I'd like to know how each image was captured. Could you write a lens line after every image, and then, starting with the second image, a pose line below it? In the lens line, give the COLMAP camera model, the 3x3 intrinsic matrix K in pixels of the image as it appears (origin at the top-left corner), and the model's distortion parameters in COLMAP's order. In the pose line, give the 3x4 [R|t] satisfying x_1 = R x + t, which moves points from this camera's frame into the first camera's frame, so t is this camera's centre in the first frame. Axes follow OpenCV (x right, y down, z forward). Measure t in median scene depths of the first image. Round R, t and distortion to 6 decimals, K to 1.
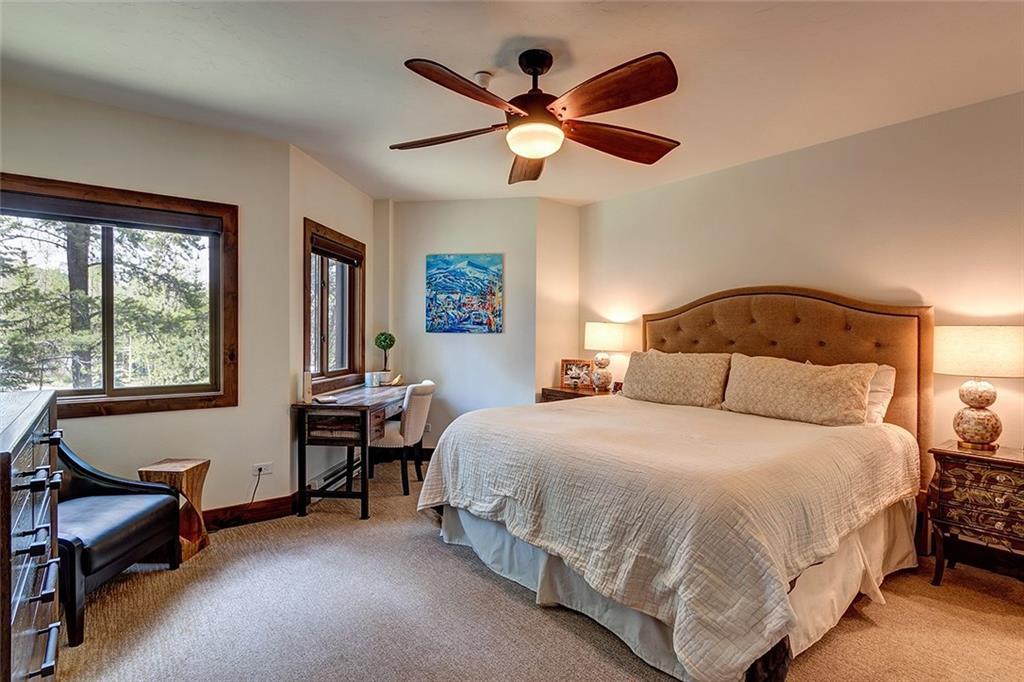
lens RADIAL K [[519.7, 0, 516.3], [0, 519.7, 345.5], [0, 0, 1]] dist [-0.004395, -0.000985]
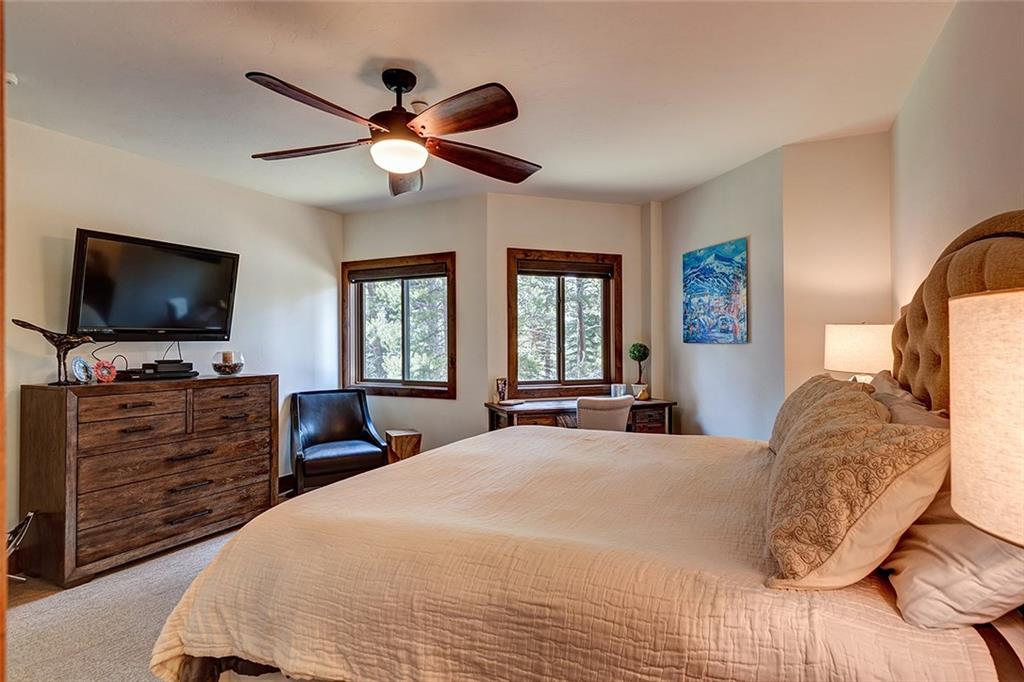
lens RADIAL K [[531.4, 0, 512.9], [0, 531.4, 339.2], [0, 0, 1]] dist [0.010231, -0.002868]
pose [[0.408984, -0.012339, -0.912458, 0.530450], [-0.015539, 0.999669, -0.020483, -0.009413], [0.912409, 0.022556, 0.408657, 0.388029]]
